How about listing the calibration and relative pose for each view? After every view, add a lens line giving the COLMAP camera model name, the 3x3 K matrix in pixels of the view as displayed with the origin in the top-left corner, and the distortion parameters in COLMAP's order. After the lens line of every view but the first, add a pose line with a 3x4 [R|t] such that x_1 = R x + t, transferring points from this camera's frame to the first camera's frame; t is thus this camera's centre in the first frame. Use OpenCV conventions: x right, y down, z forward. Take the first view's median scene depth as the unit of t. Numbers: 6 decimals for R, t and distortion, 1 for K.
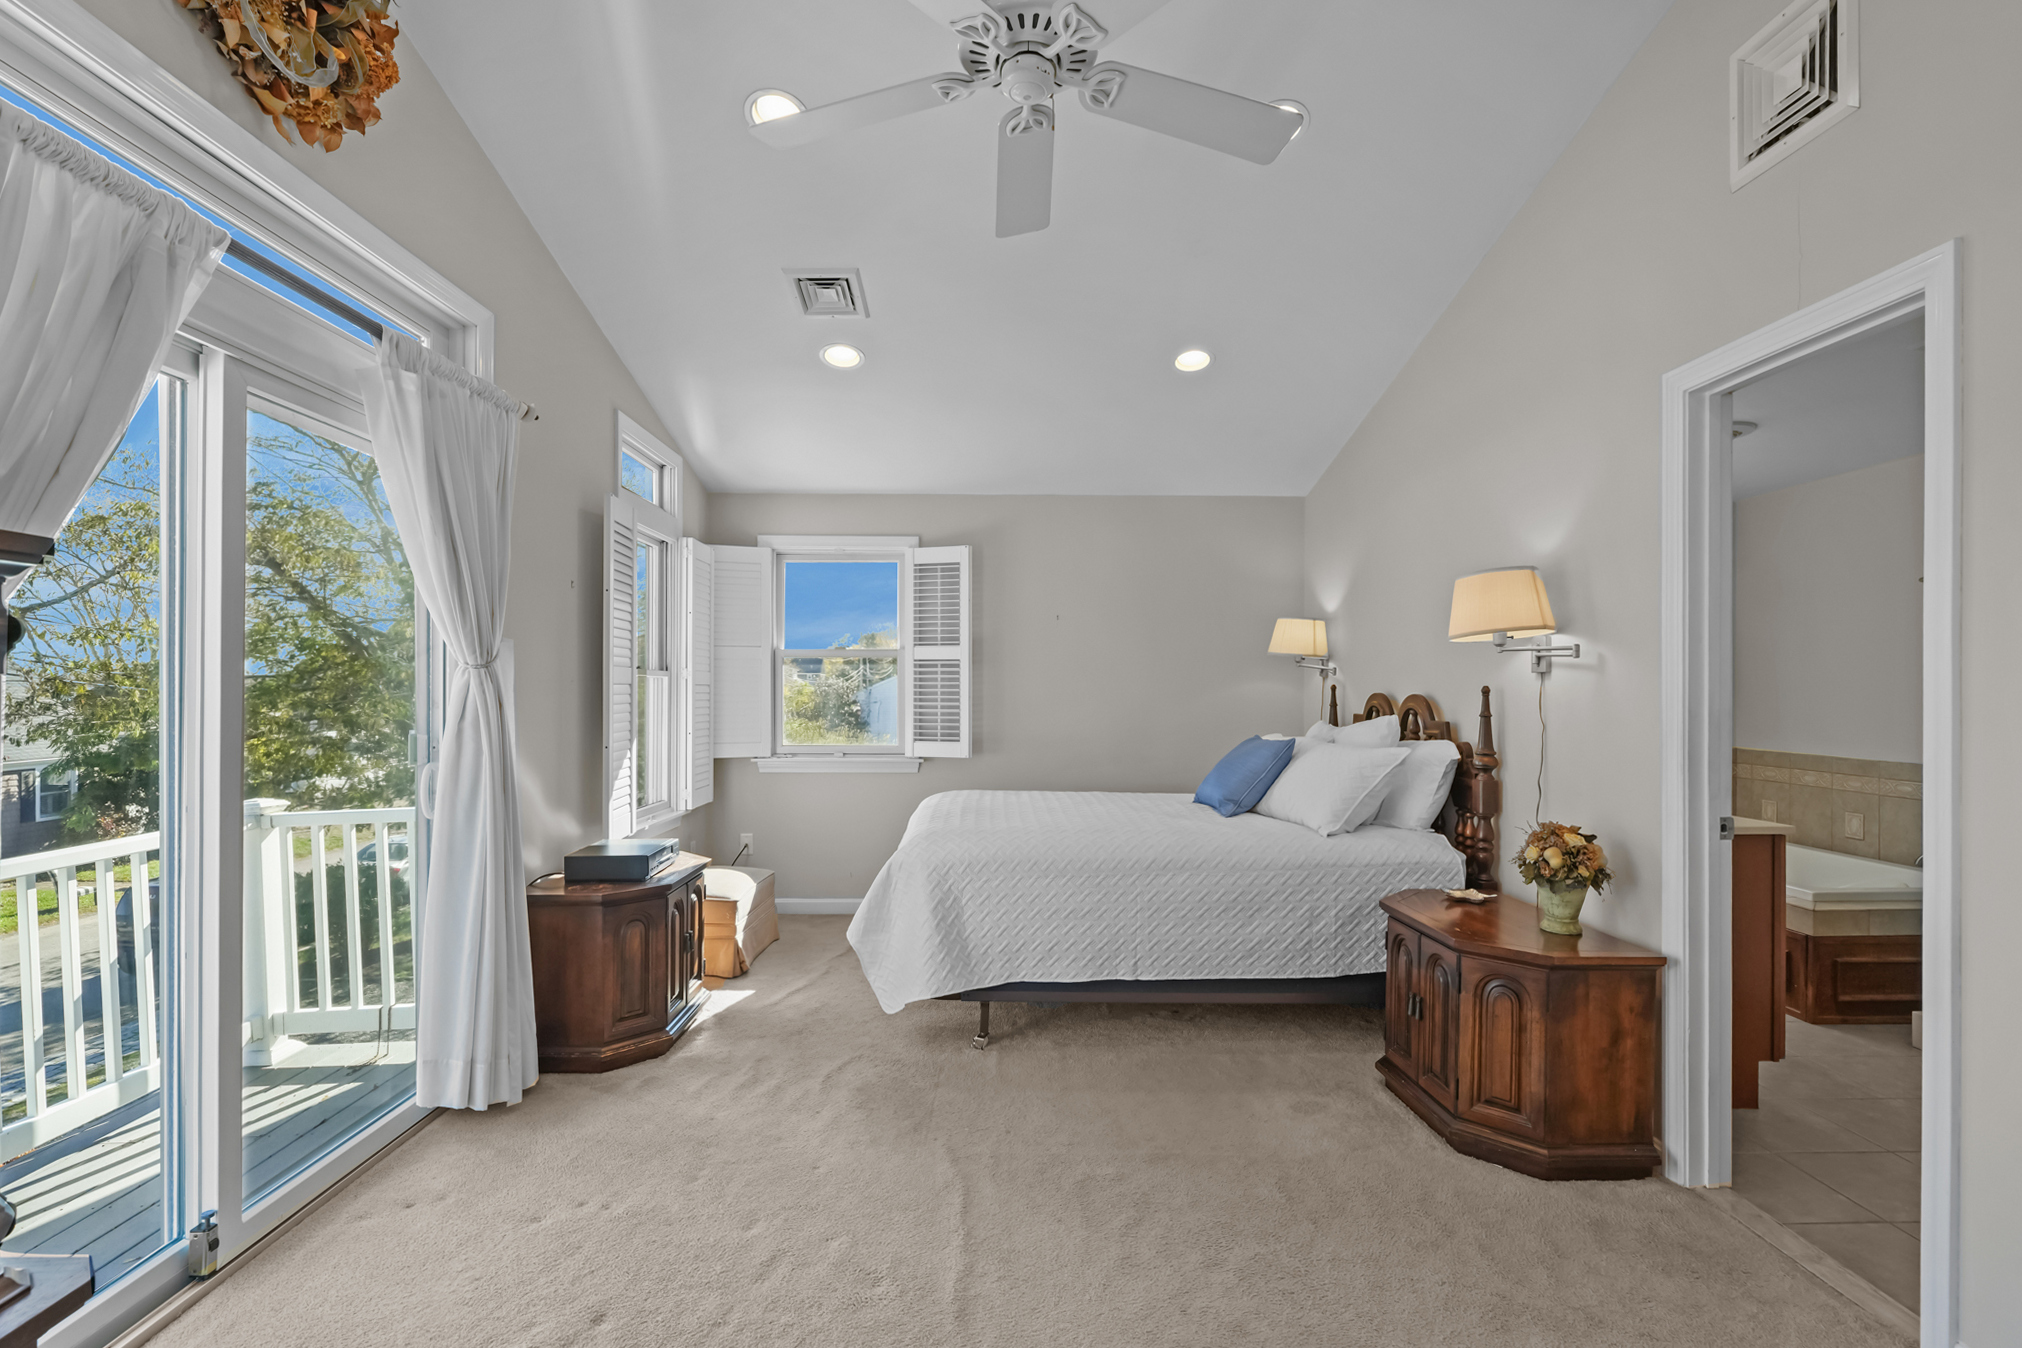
lens RADIAL K [[927.2, 0, 1007.0], [0, 927.2, 684.0], [0, 0, 1]] dist [-0.000809, 0.000020]
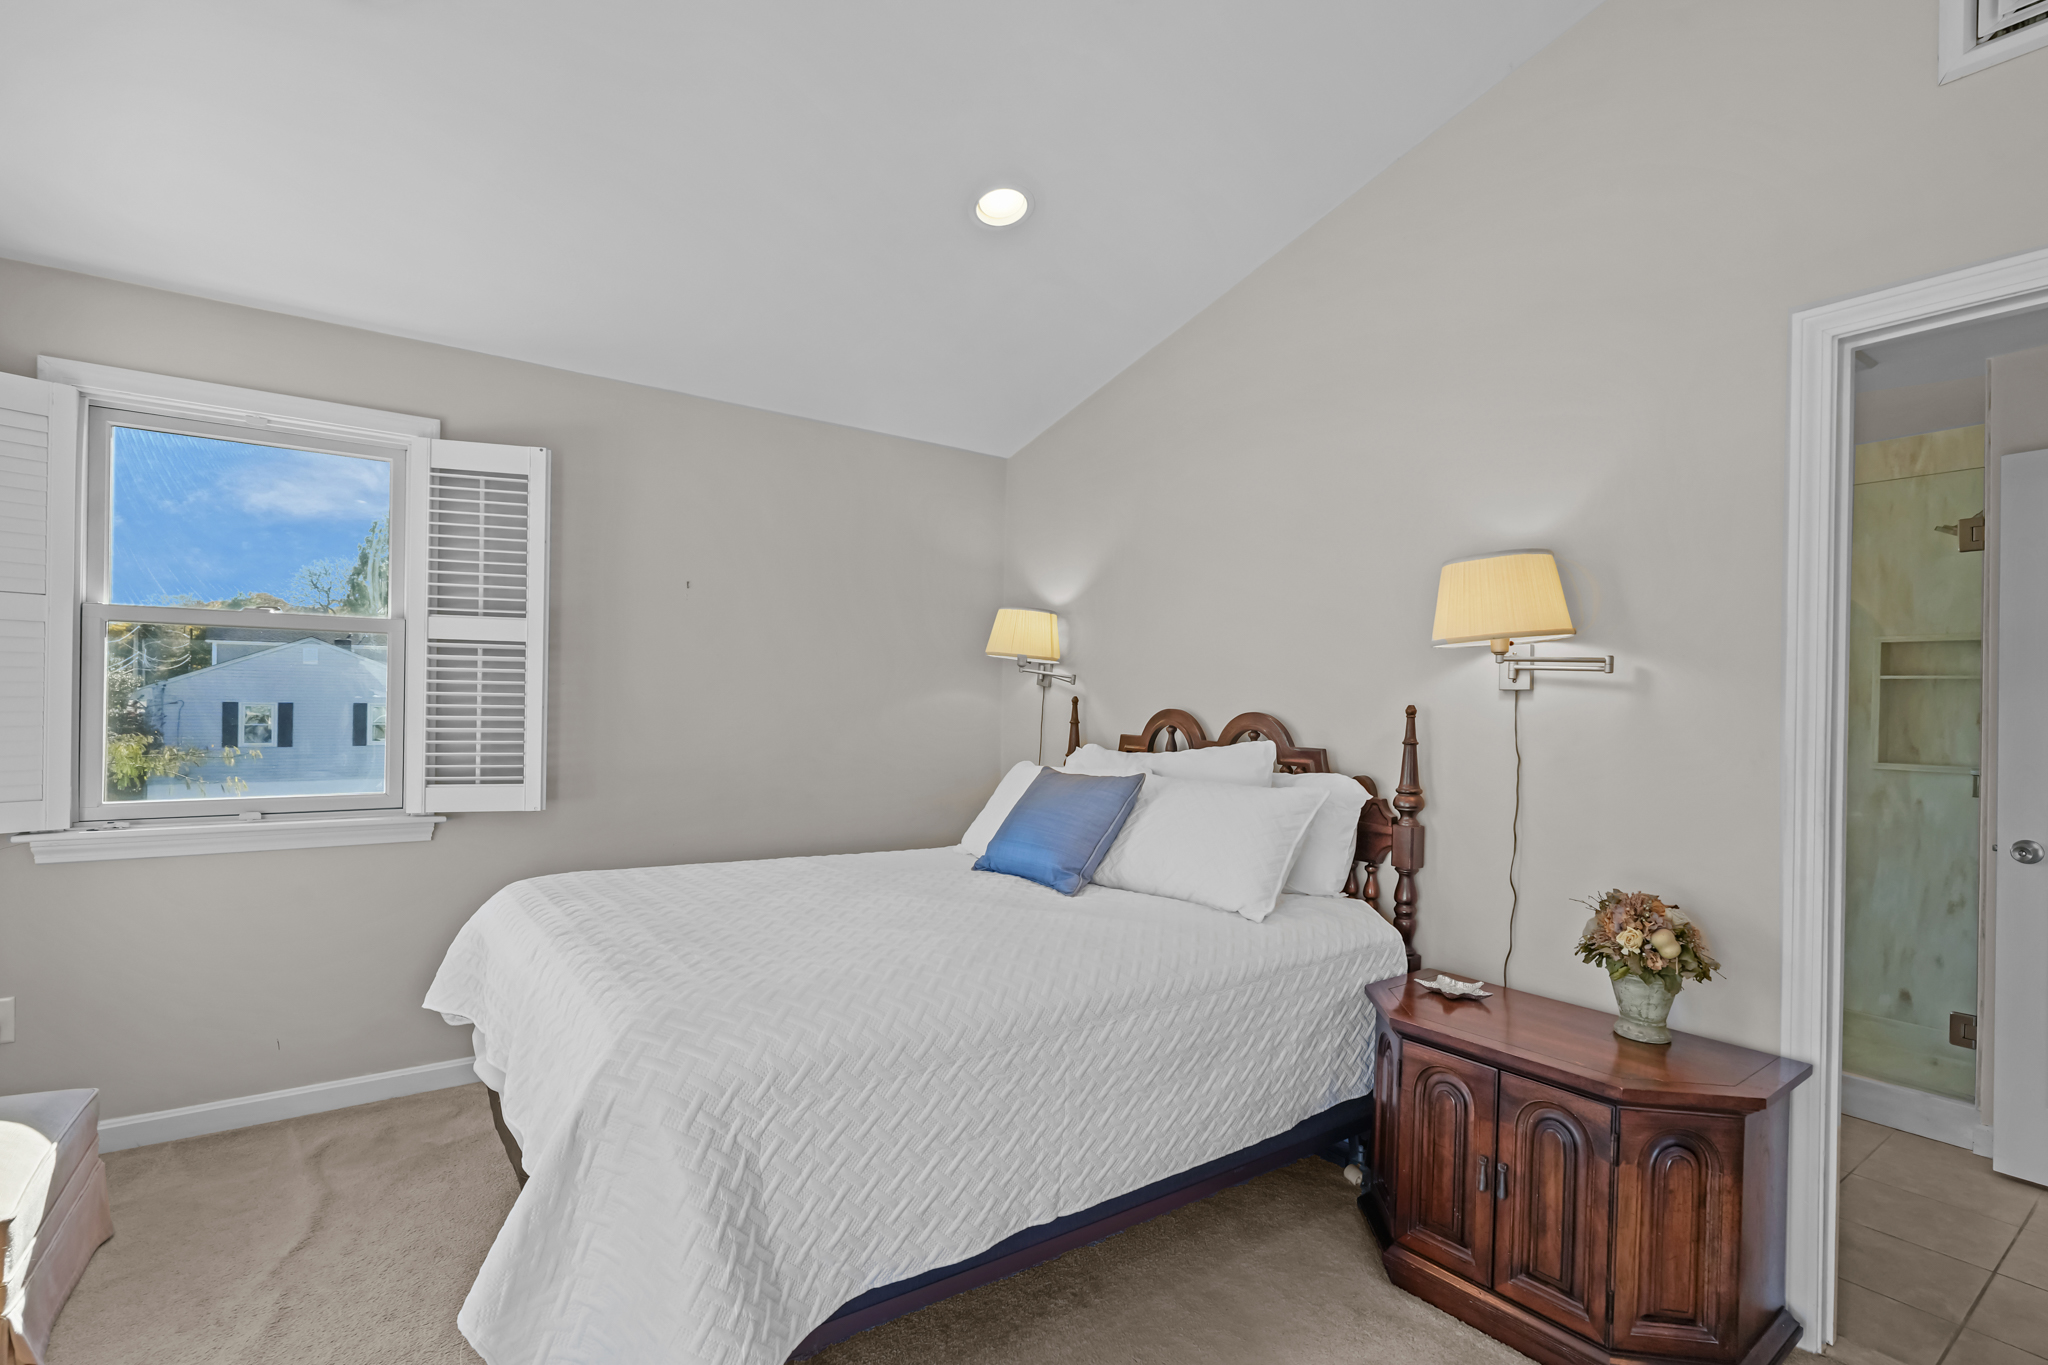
lens RADIAL K [[940.5, 0, 1019.9], [0, 940.5, 699.9], [0, 0, 1]] dist [-0.003109, -0.000755]
pose [[0.824416, 0.014607, 0.565795, -0.196997], [-0.020895, 0.999771, 0.004634, 0.000717], [-0.565598, -0.015643, 0.824533, 0.518651]]
